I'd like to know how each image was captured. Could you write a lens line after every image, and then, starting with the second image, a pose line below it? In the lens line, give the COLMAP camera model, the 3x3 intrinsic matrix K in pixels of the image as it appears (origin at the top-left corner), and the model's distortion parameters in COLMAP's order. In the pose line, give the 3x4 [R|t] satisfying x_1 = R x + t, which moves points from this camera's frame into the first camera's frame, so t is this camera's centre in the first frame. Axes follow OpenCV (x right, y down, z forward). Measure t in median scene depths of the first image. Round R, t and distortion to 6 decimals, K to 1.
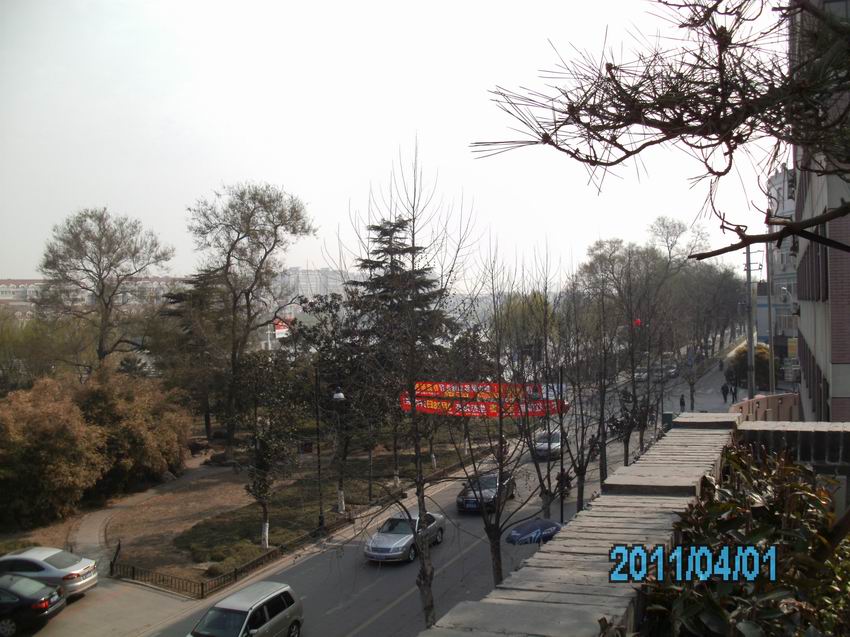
lens RADIAL K [[868.6, 0, 425.0], [0, 868.6, 318.5], [0, 0, 1]] dist [-0.261210, 0.253540]
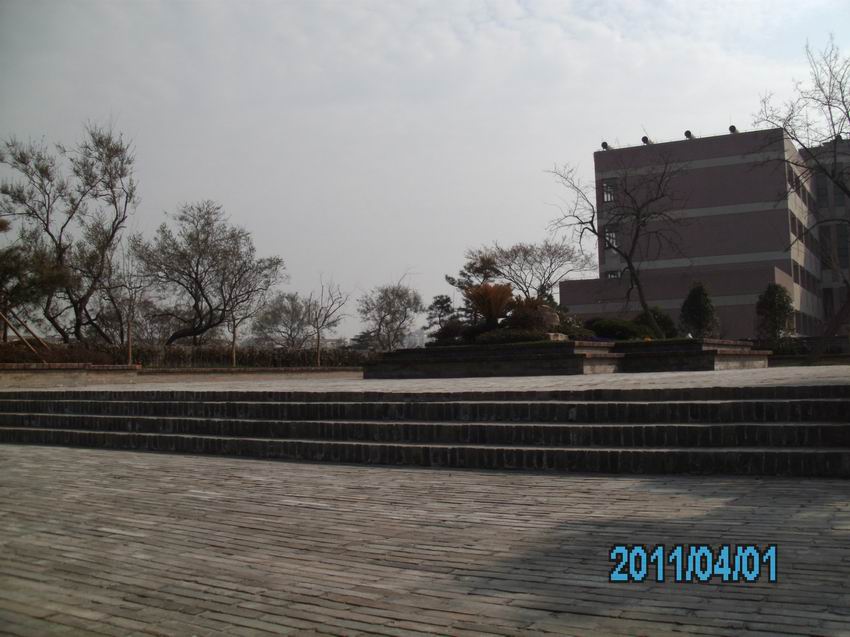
lens RADIAL K [[868.6, 0, 425.0], [0, 868.6, 318.5], [0, 0, 1]] dist [-0.261210, 0.253540]
pose [[0.987262, -0.006004, -0.158991, 0.153583], [-0.005578, 0.997368, -0.072295, 0.044045], [0.159006, 0.072261, 0.984630, -0.768016]]
